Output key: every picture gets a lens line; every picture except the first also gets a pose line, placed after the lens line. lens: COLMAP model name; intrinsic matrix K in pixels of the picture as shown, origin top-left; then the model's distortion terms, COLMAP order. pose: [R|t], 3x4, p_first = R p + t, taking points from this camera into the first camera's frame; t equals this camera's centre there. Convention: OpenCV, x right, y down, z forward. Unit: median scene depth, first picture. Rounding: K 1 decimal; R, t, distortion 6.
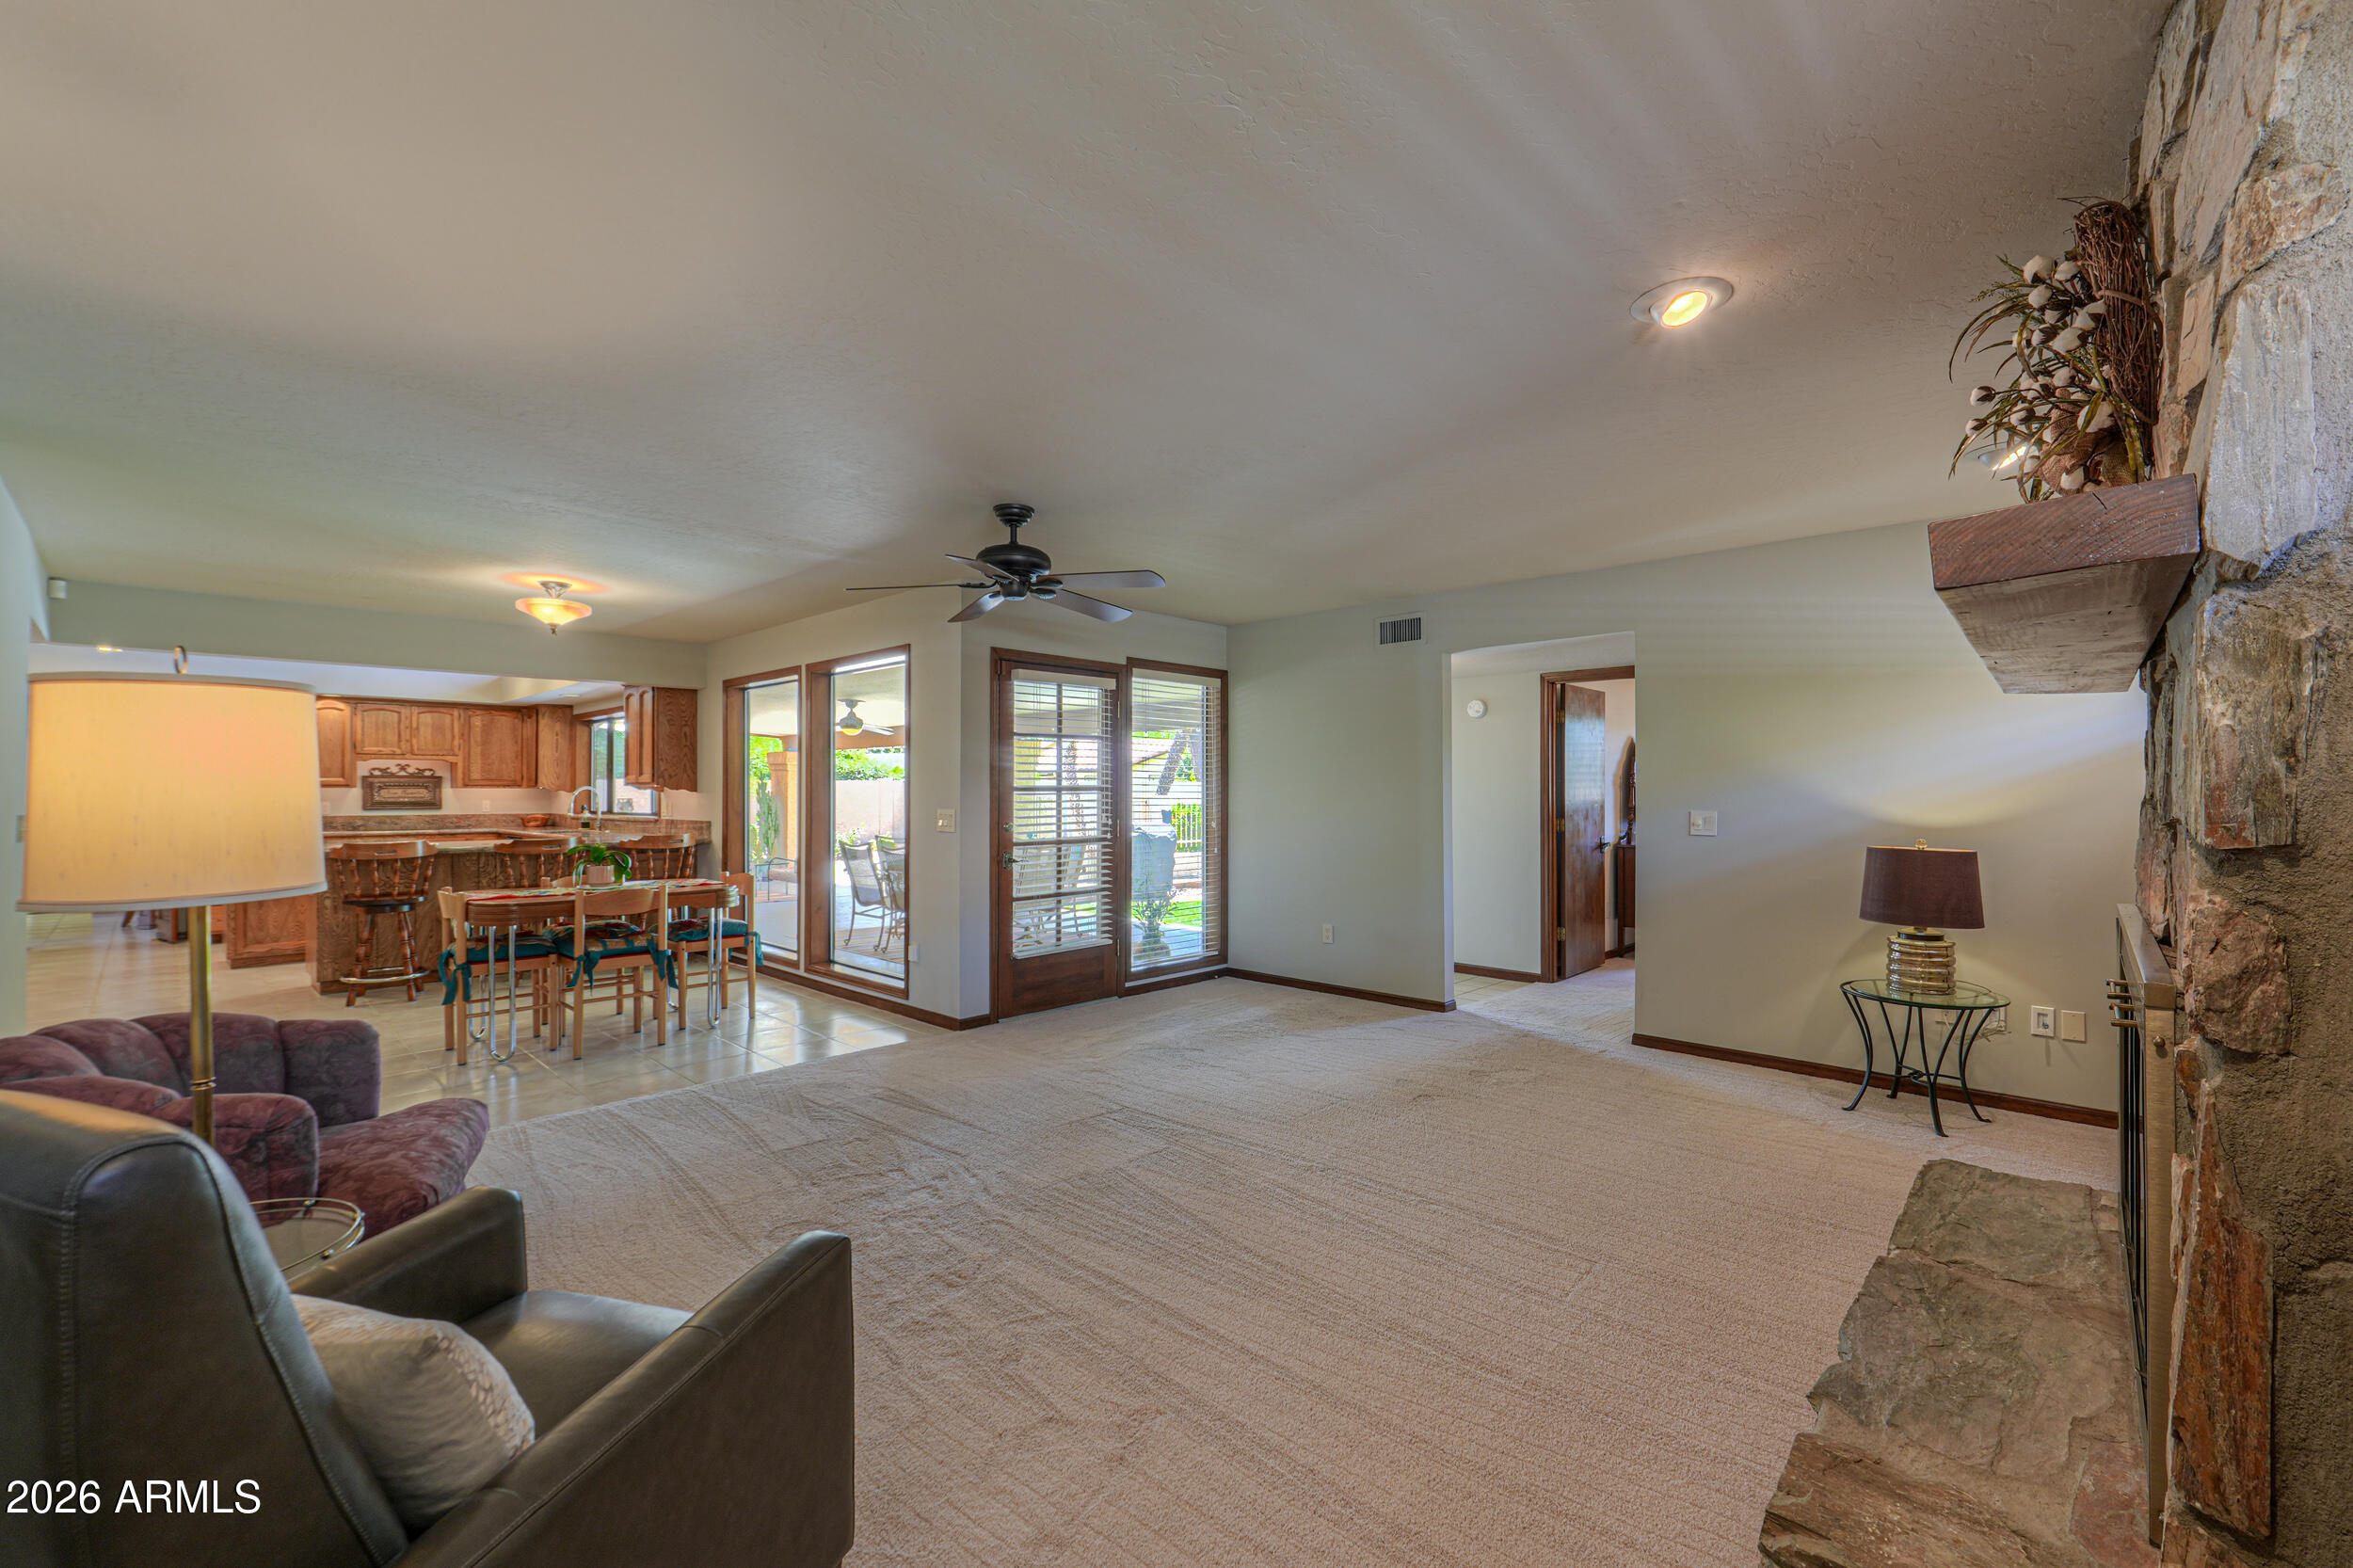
lens RADIAL K [[990.1, 0, 1166.5], [0, 990.1, 790.3], [0, 0, 1]] dist [-0.002899, -0.000075]
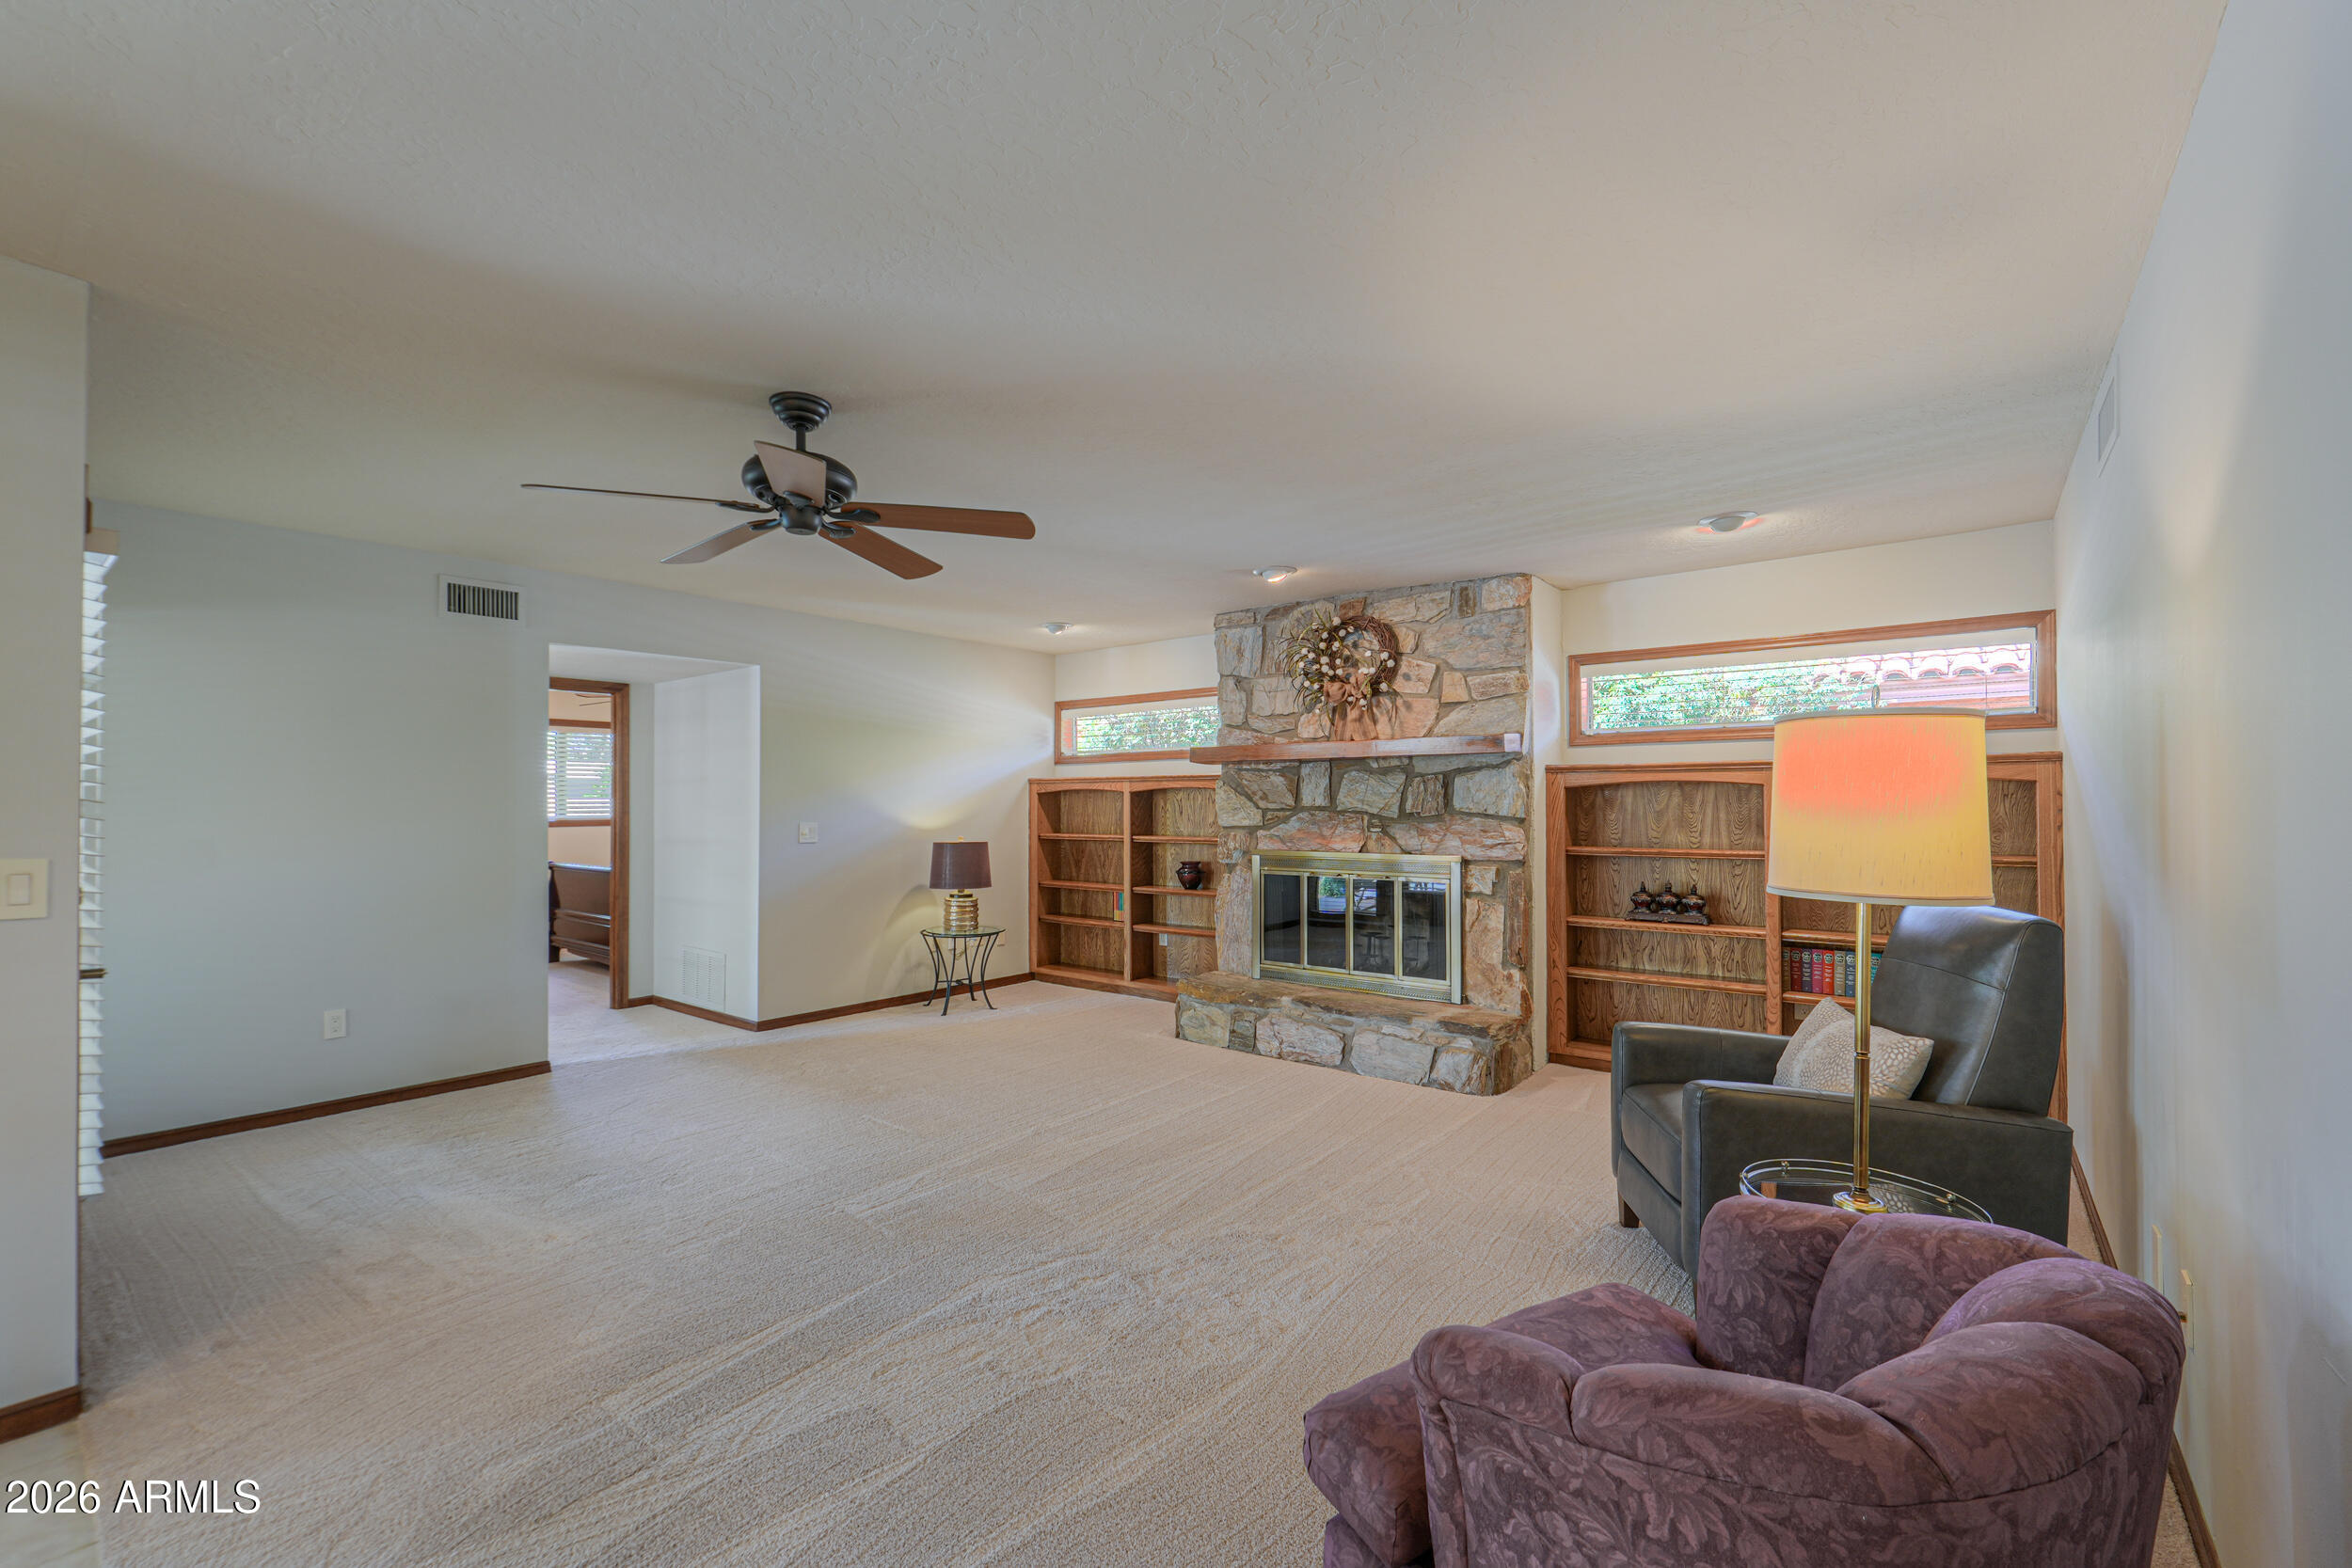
lens RADIAL K [[984.5, 0, 1169.6], [0, 984.5, 796.9], [0, 0, 1]] dist [0.000339, -0.000424]
pose [[-0.098539, 0.008842, 0.995094, -0.361064], [0.003366, 0.999958, -0.008552, 0.000149], [-0.995127, 0.002507, -0.098565, 0.335908]]
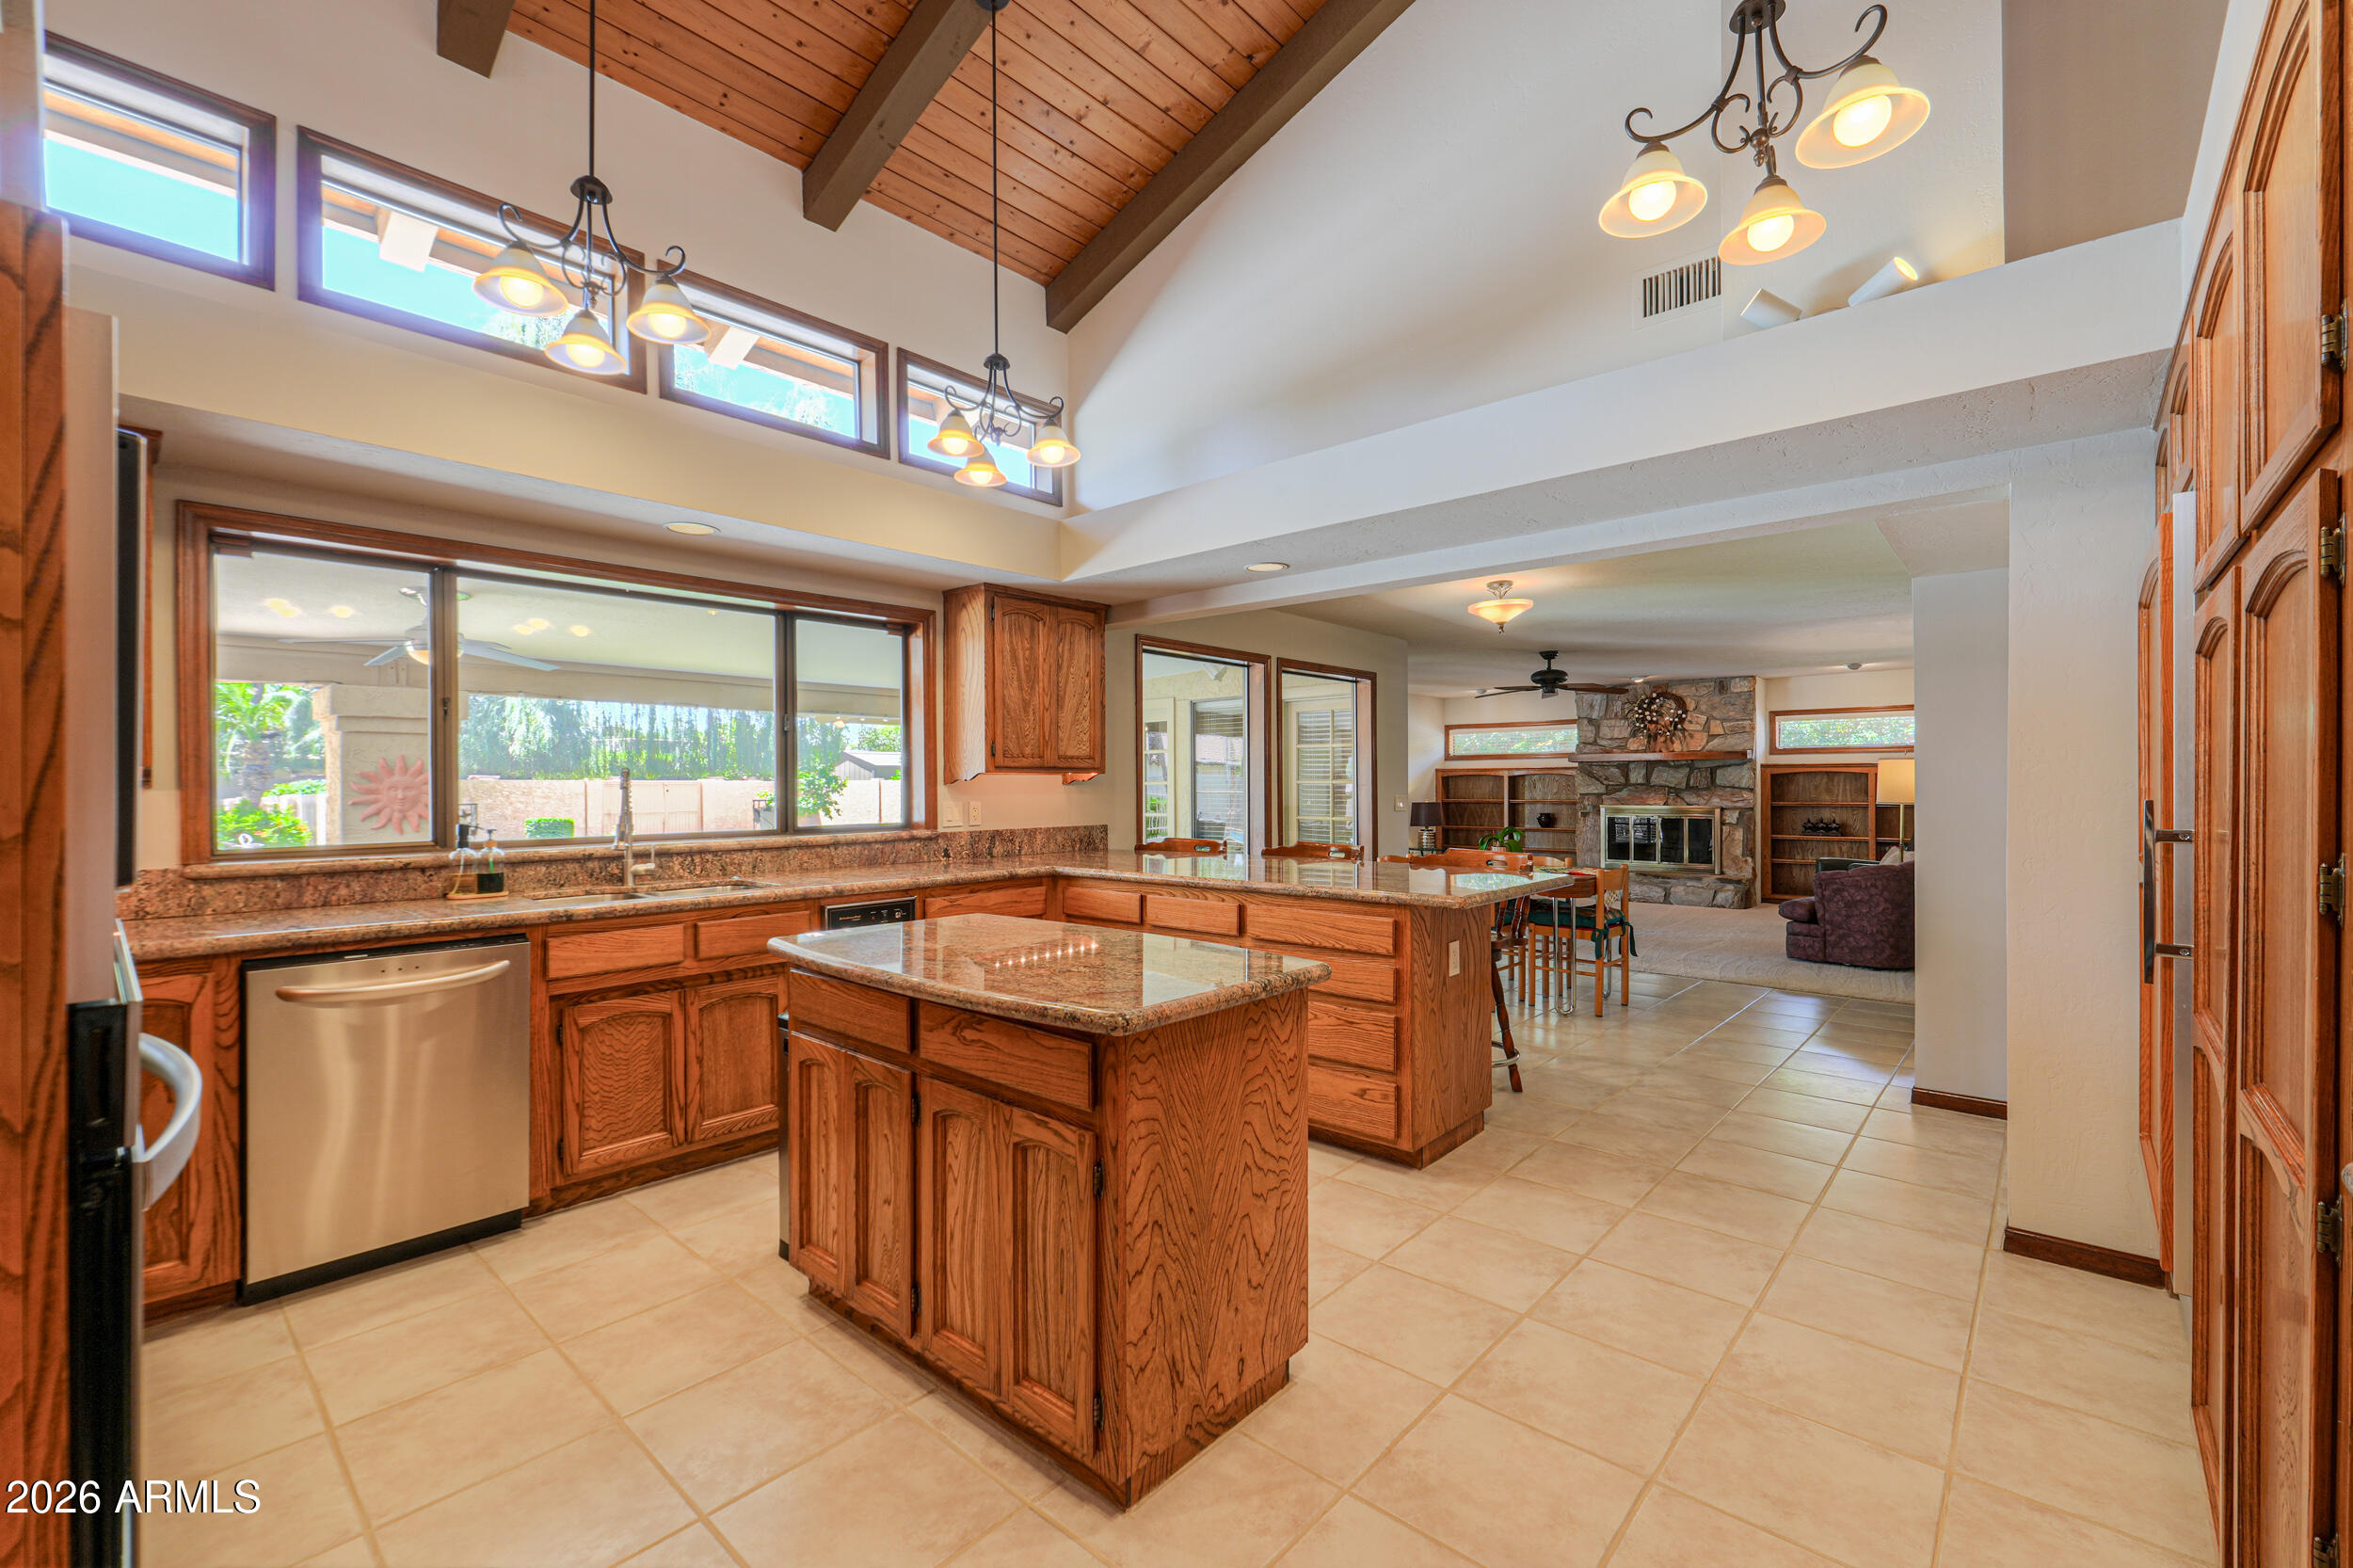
lens RADIAL K [[988.8, 0, 1159.9], [0, 988.8, 784.7], [0, 0, 1]] dist [0.003080, 0.000247]
pose [[-0.036475, 0.002804, 0.999331, -0.925109], [0.003324, 0.999991, -0.002684, 0.003670], [-0.999329, 0.003224, -0.036484, 0.781469]]
